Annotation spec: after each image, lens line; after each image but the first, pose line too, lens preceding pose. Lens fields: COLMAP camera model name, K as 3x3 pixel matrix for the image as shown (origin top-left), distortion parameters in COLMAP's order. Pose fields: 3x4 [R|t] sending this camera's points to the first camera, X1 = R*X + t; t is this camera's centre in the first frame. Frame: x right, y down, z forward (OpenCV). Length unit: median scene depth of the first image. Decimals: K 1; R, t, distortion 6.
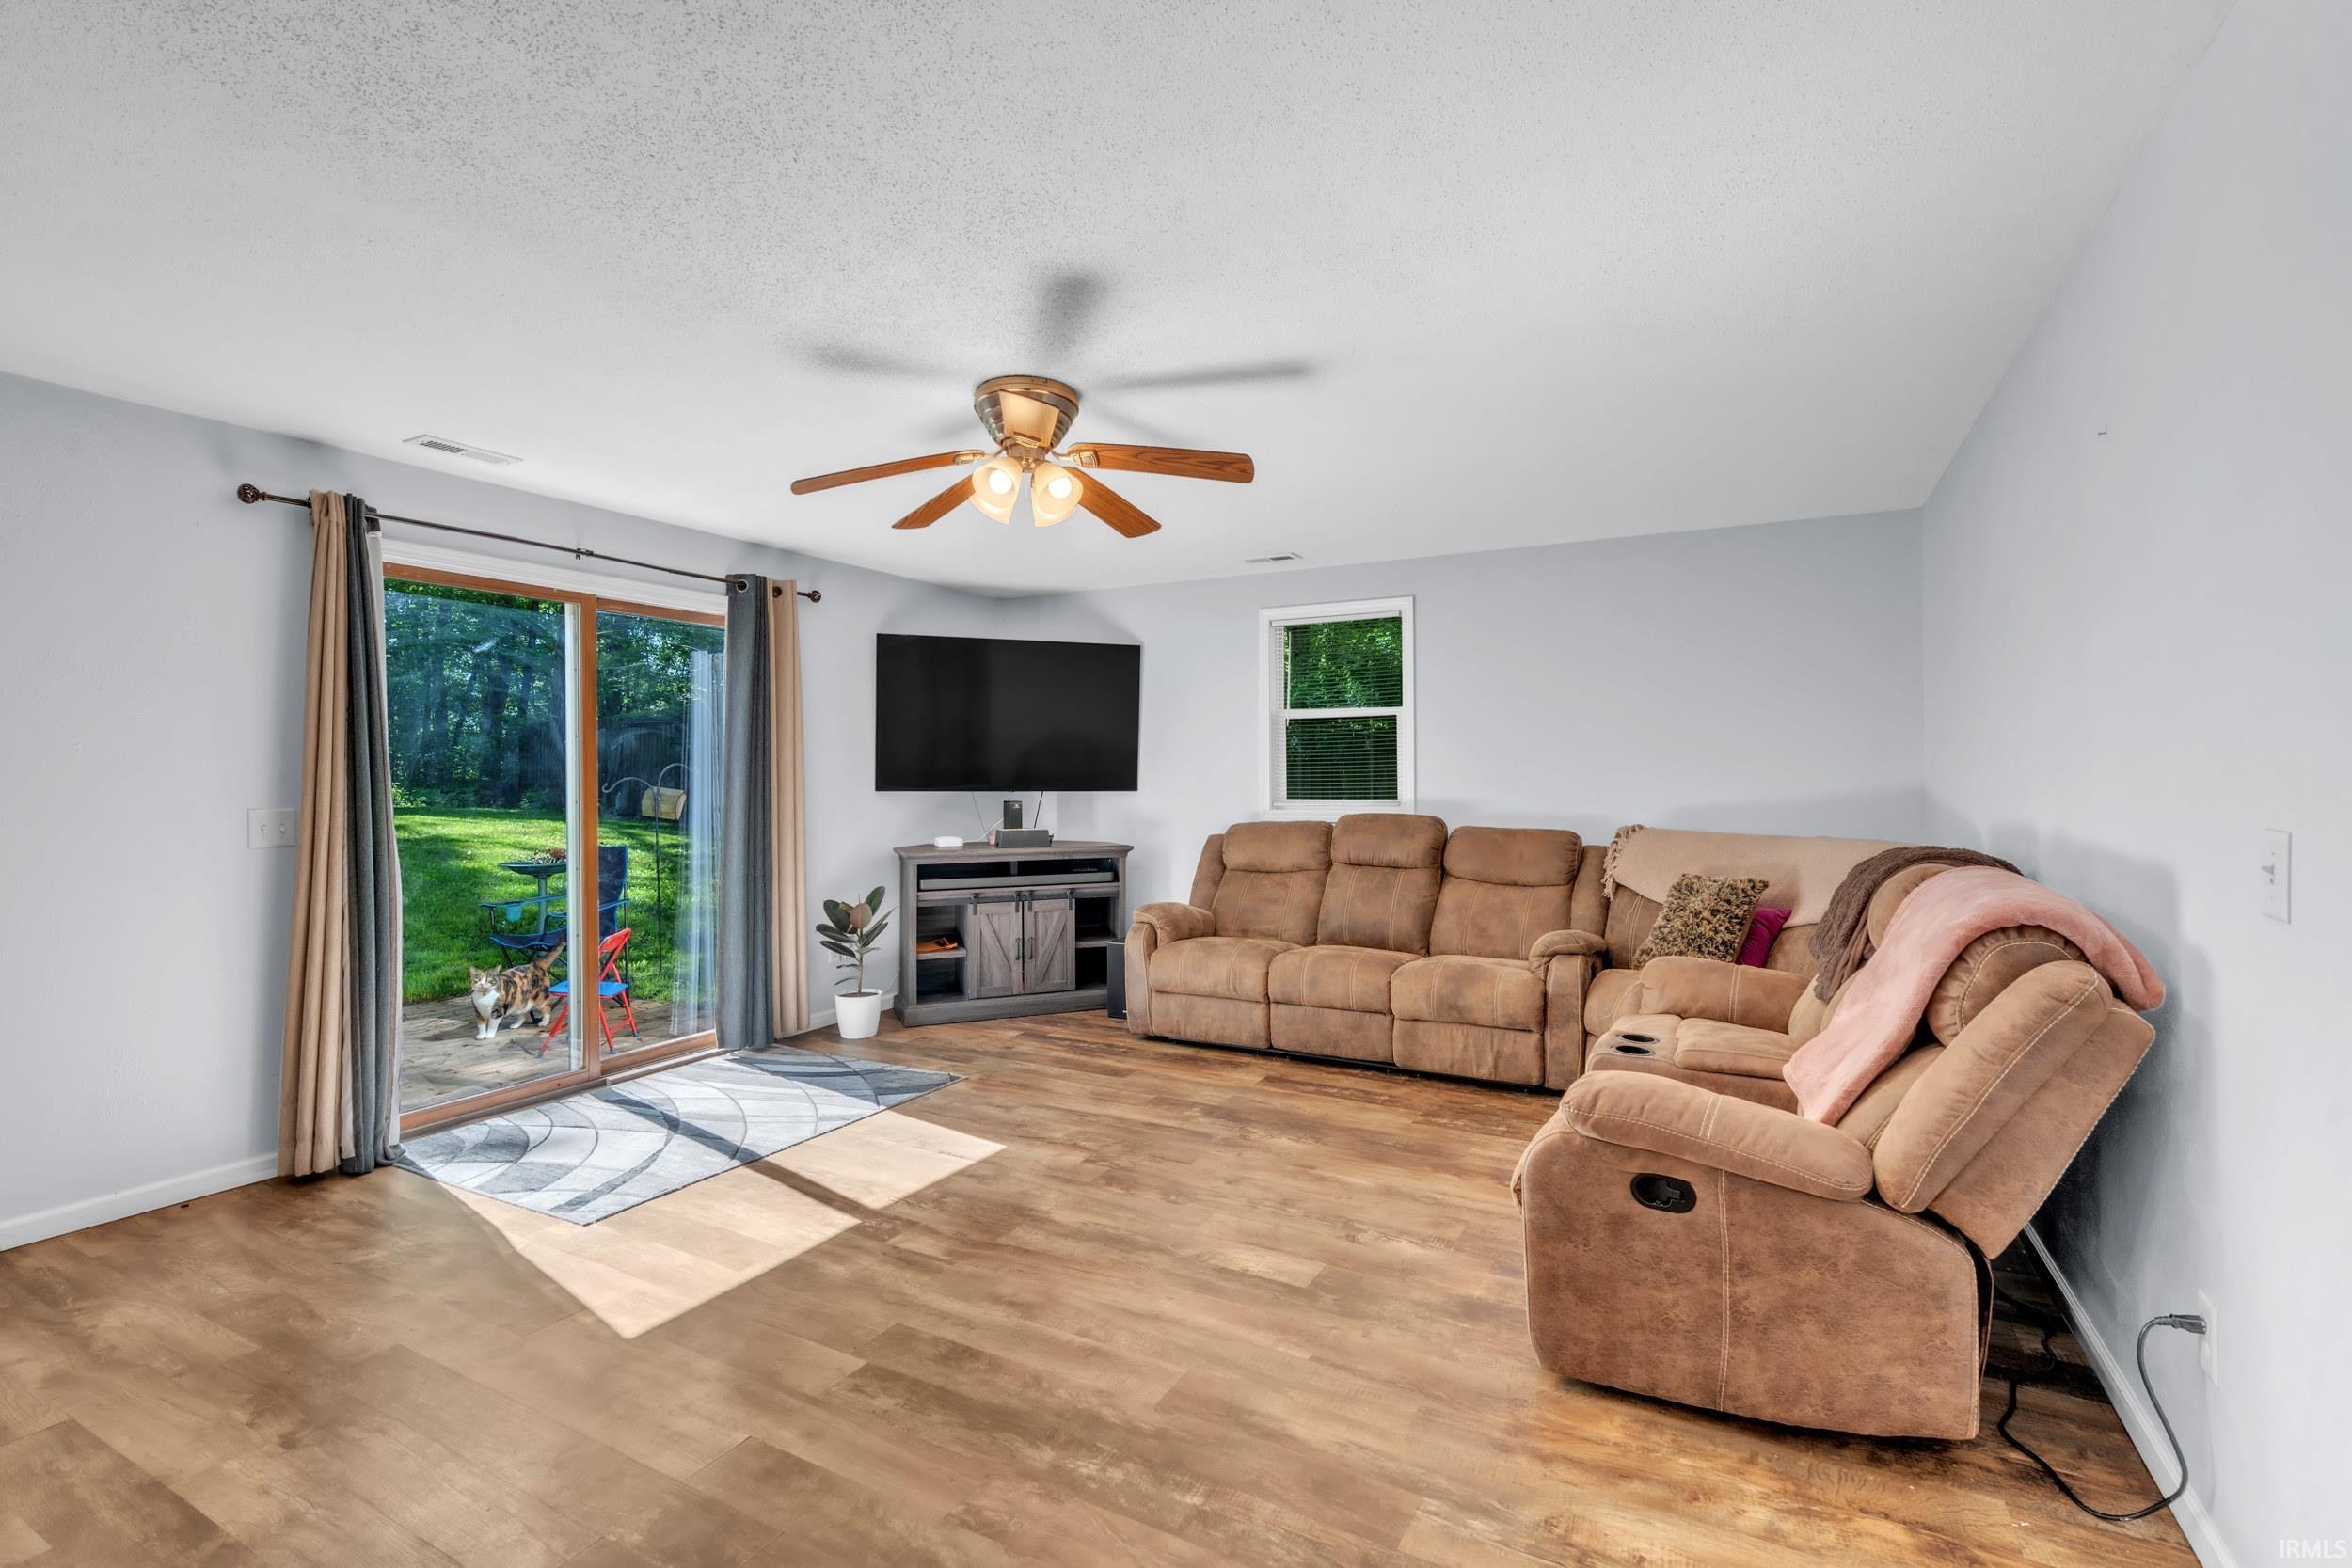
lens RADIAL K [[1034.1, 0, 1185.5], [0, 1034.1, 775.4], [0, 0, 1]] dist [-0.012216, 0.003727]
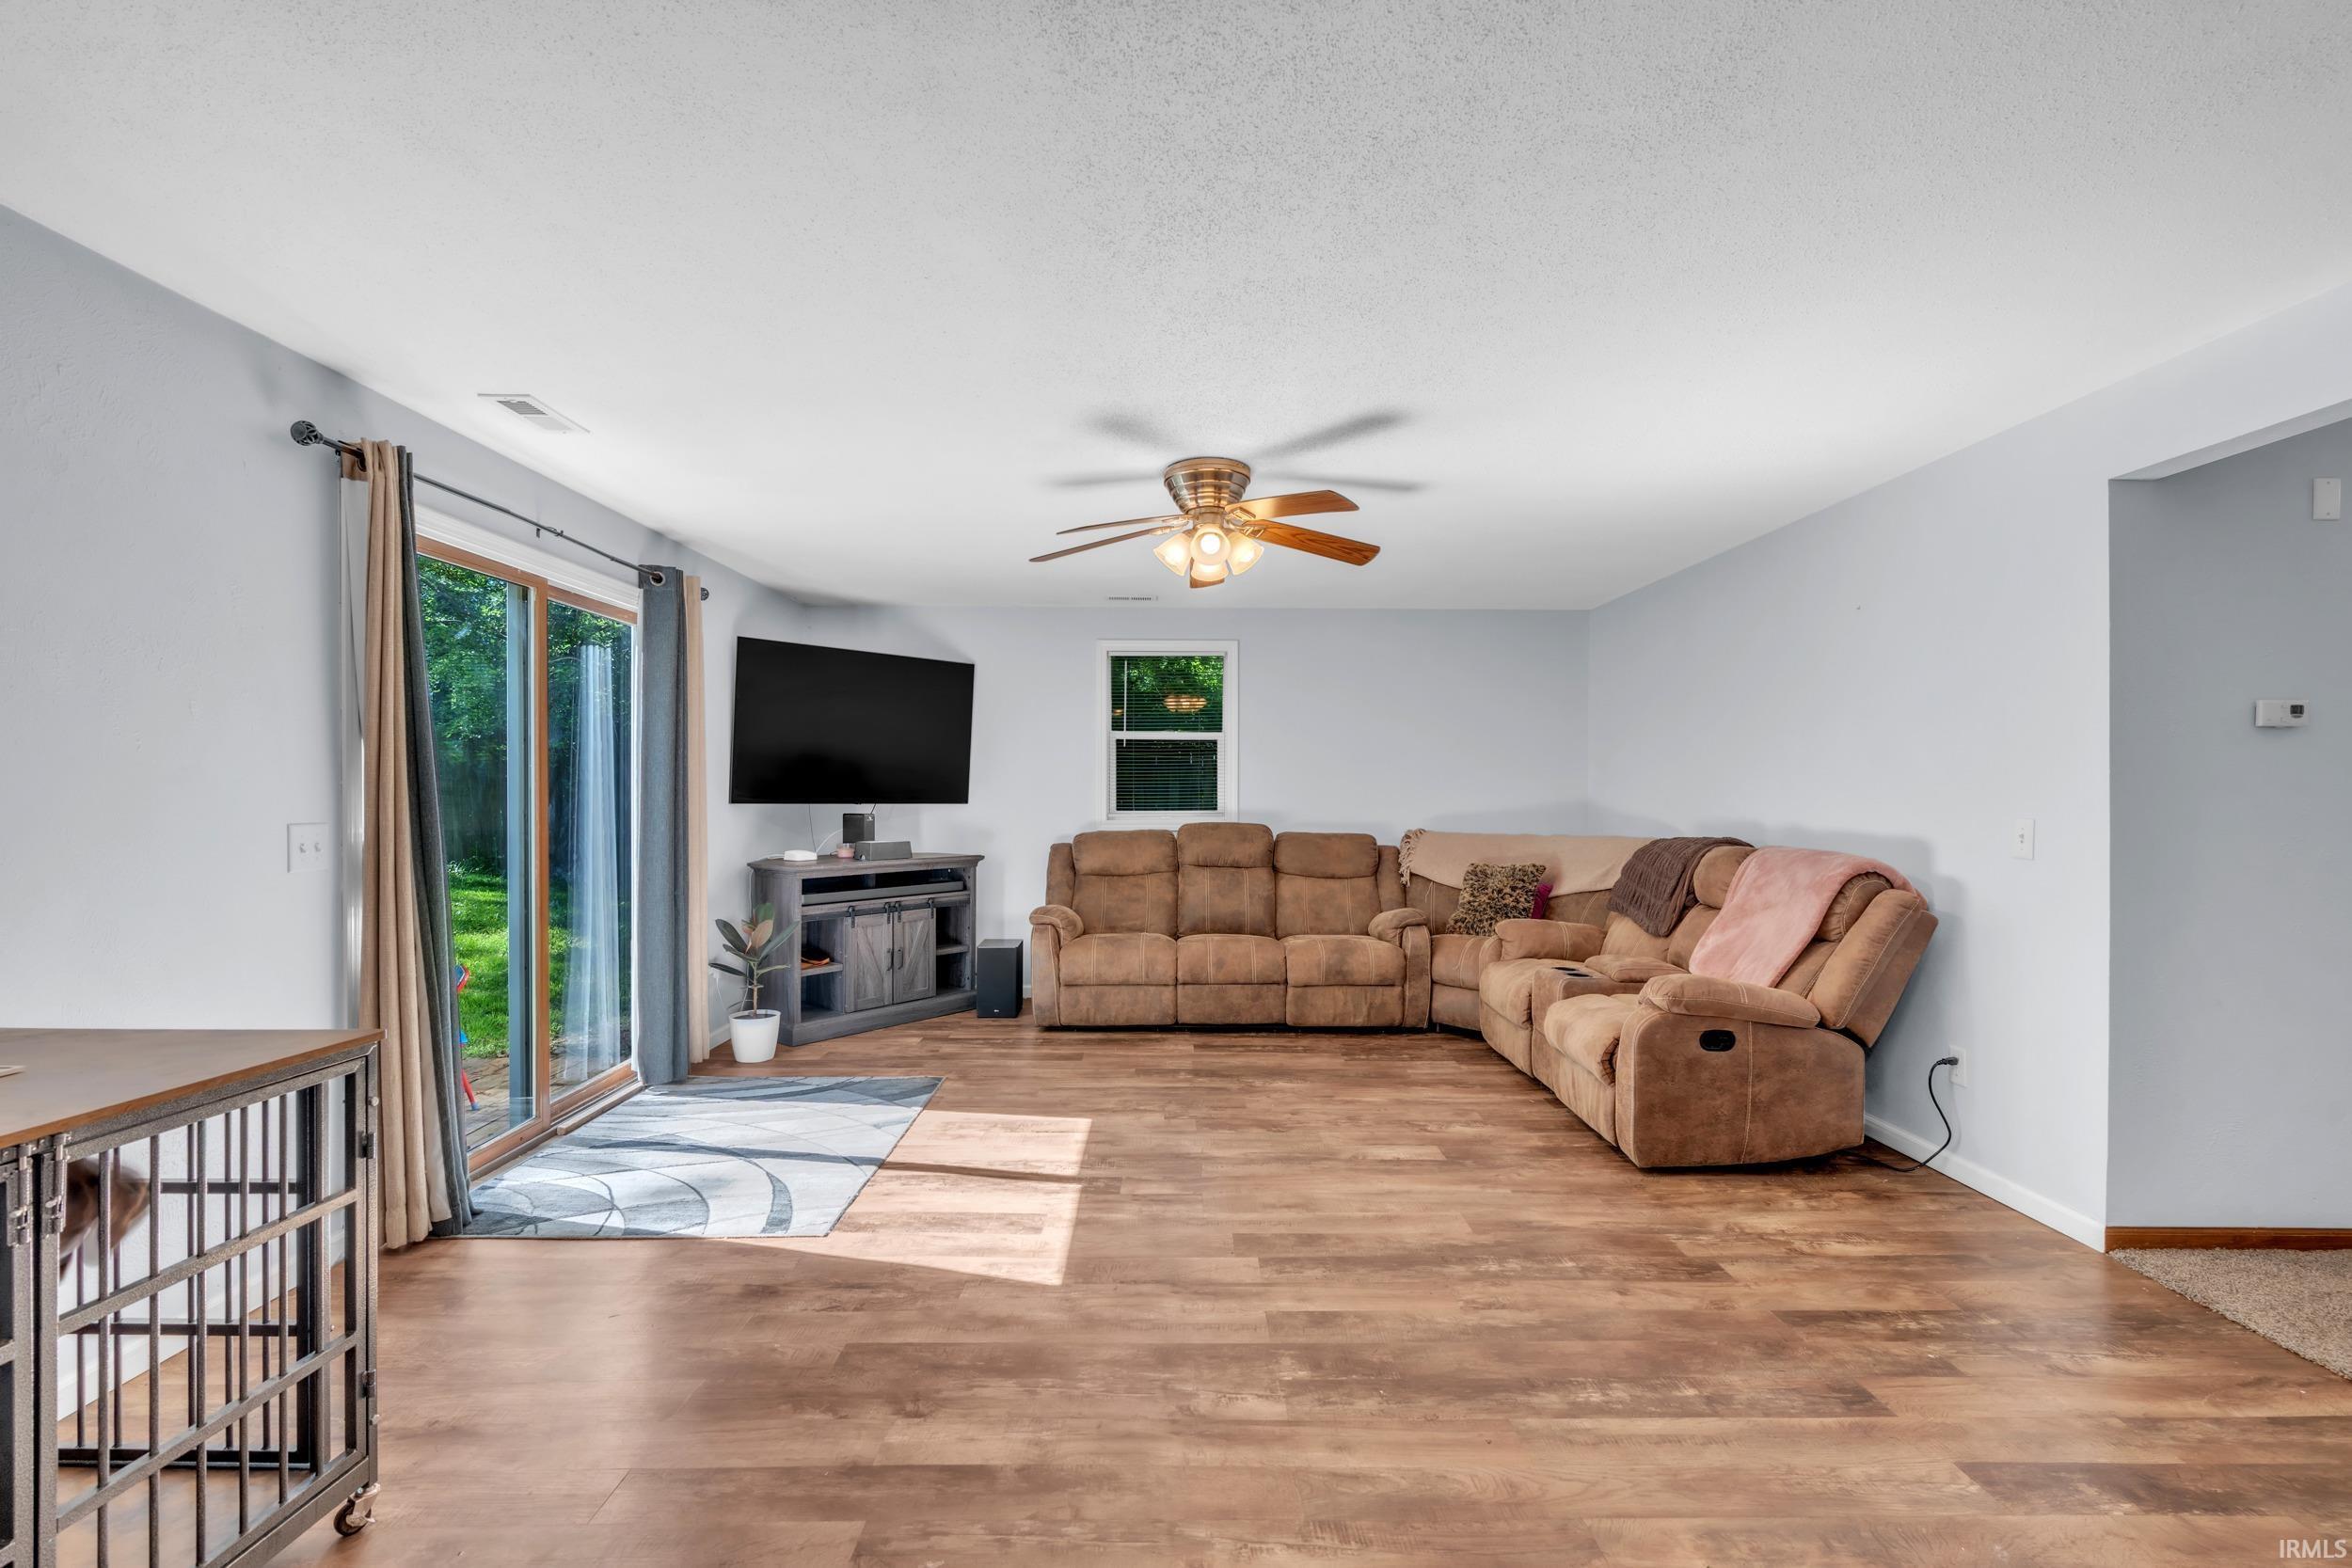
lens RADIAL K [[1034.1, 0, 1175.7], [0, 1034.1, 796.3], [0, 0, 1]] dist [-0.012216, 0.003727]
pose [[0.881136, 0.003596, 0.472850, -0.582332], [-0.006551, 0.999968, 0.004601, 0.002364], [-0.472818, -0.007152, 0.881131, -0.031979]]
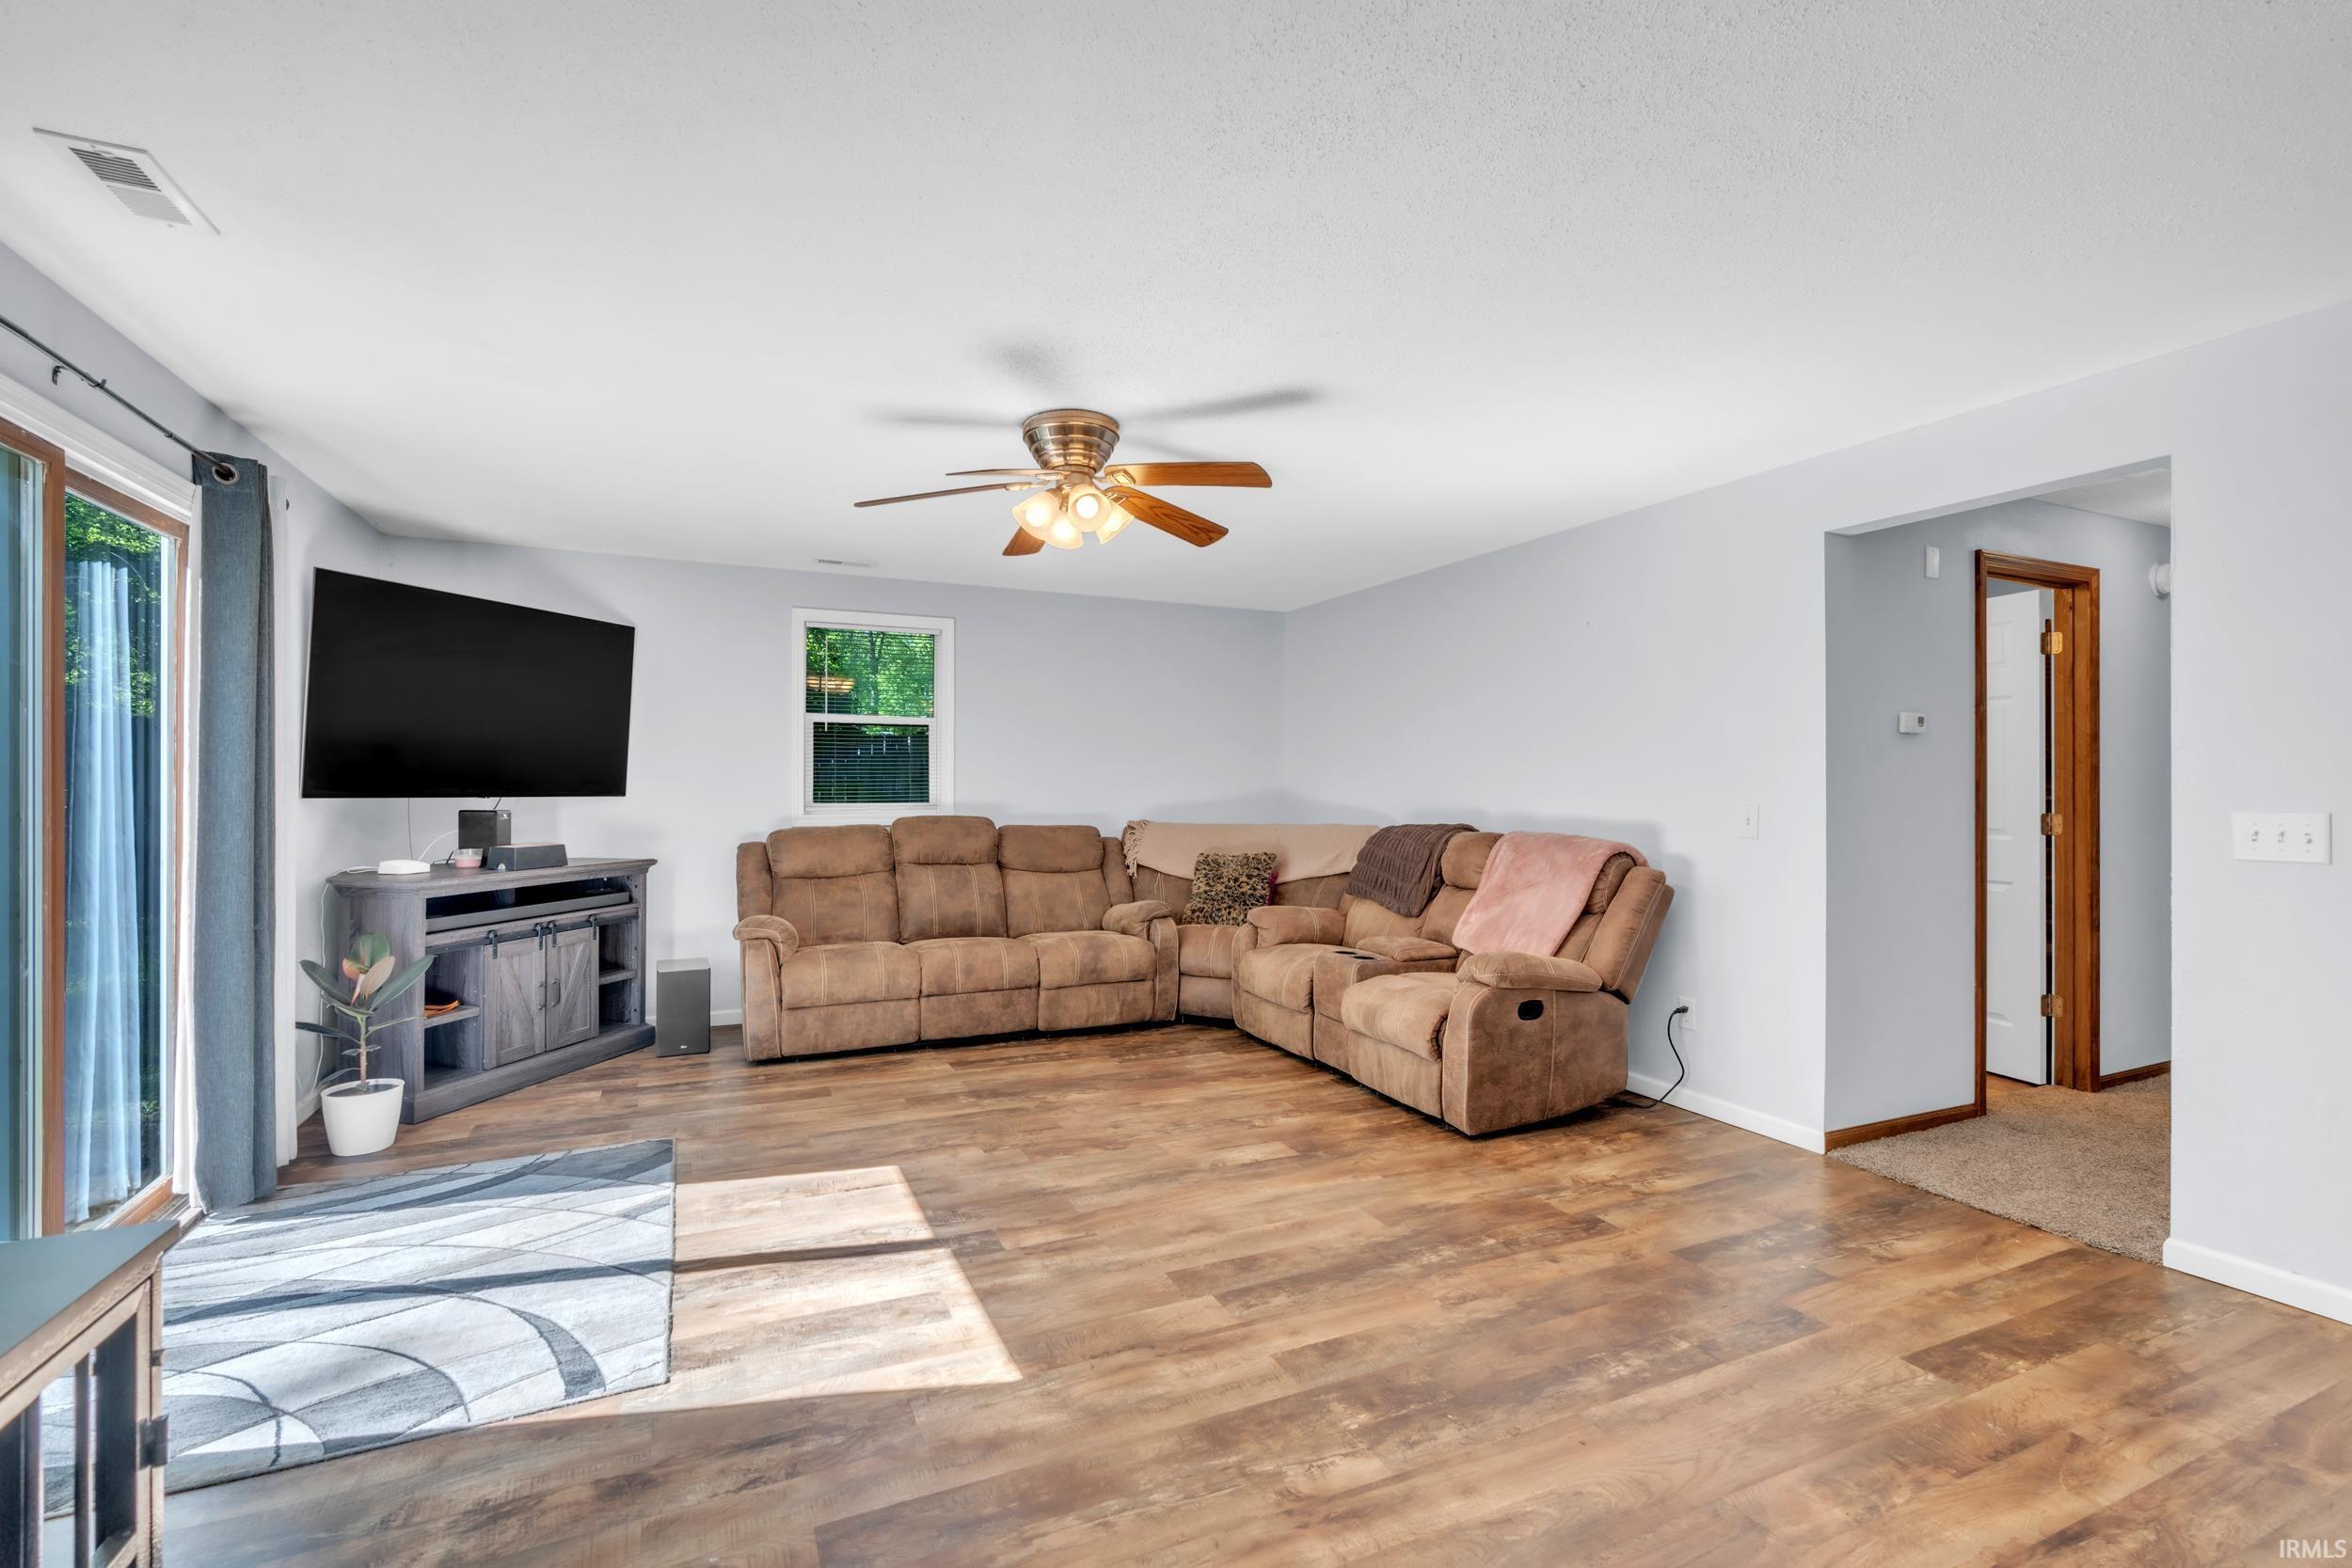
lens RADIAL K [[1034.1, 0, 1168.7], [0, 1034.1, 782.7], [0, 0, 1]] dist [-0.012216, 0.003727]
pose [[0.612443, 0.004961, 0.790499, -0.729374], [-0.006265, 0.999979, -0.001422, 0.003034], [-0.790490, -0.004081, 0.612462, 0.200500]]
